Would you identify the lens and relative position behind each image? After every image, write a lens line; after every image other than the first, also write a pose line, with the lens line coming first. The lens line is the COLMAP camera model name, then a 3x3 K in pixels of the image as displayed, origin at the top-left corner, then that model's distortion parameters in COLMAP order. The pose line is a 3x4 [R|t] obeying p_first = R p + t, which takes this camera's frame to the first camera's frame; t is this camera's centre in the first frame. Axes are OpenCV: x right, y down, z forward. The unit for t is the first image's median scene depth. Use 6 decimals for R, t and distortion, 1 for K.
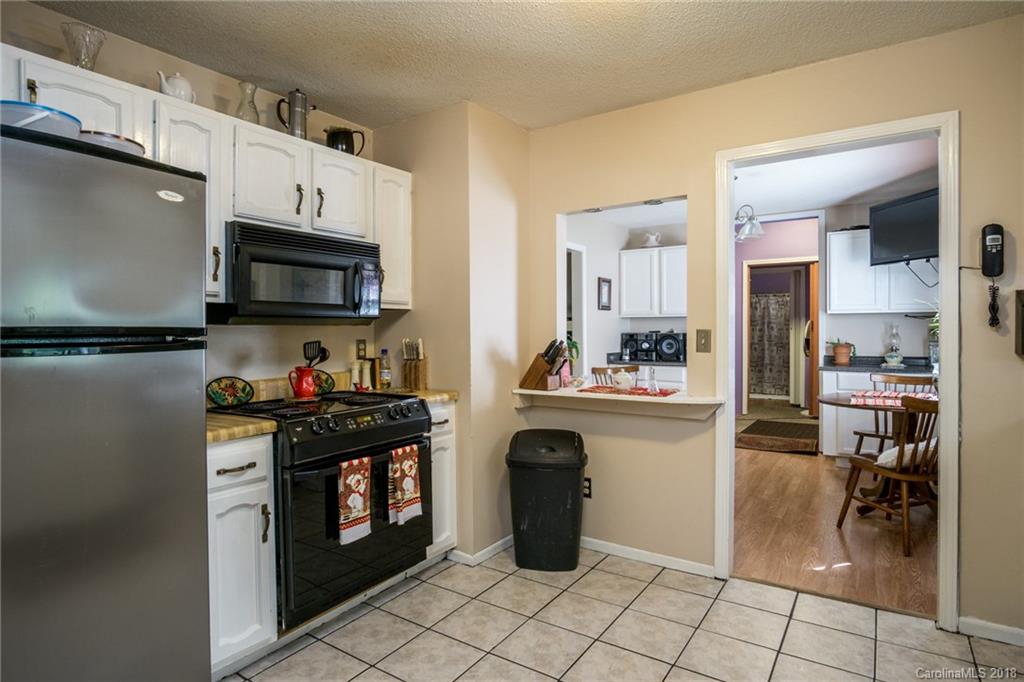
lens RADIAL K [[553.5, 0, 500.5], [0, 553.5, 328.7], [0, 0, 1]] dist [-0.024913, -0.001362]
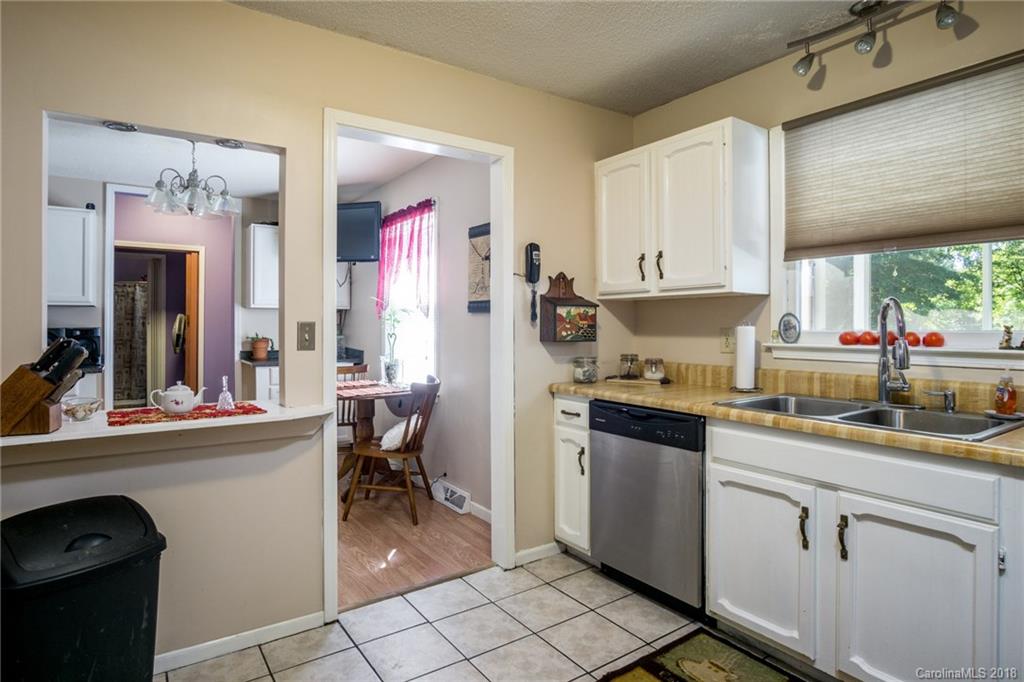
lens RADIAL K [[553.5, 0, 500.5], [0, 553.5, 328.7], [0, 0, 1]] dist [-0.024913, -0.001362]
pose [[0.361388, -0.001353, 0.932414, -0.263718], [-0.005253, 0.999980, 0.003487, 0.007023], [-0.932401, -0.006158, 0.361374, 0.434516]]
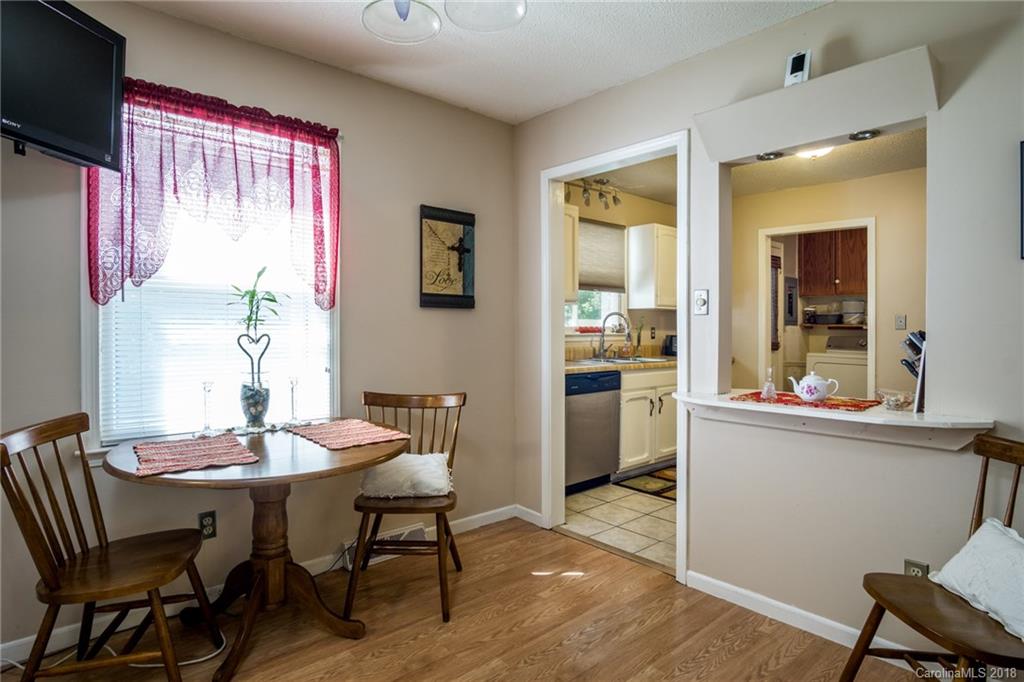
lens RADIAL K [[553.5, 0, 500.5], [0, 553.5, 328.7], [0, 0, 1]] dist [-0.024913, -0.001362]
pose [[-0.967956, -0.002552, 0.251107, 0.465808], [-0.002241, 0.999996, 0.001521, 0.015894], [-0.251110, 0.000910, -0.967958, 1.922277]]
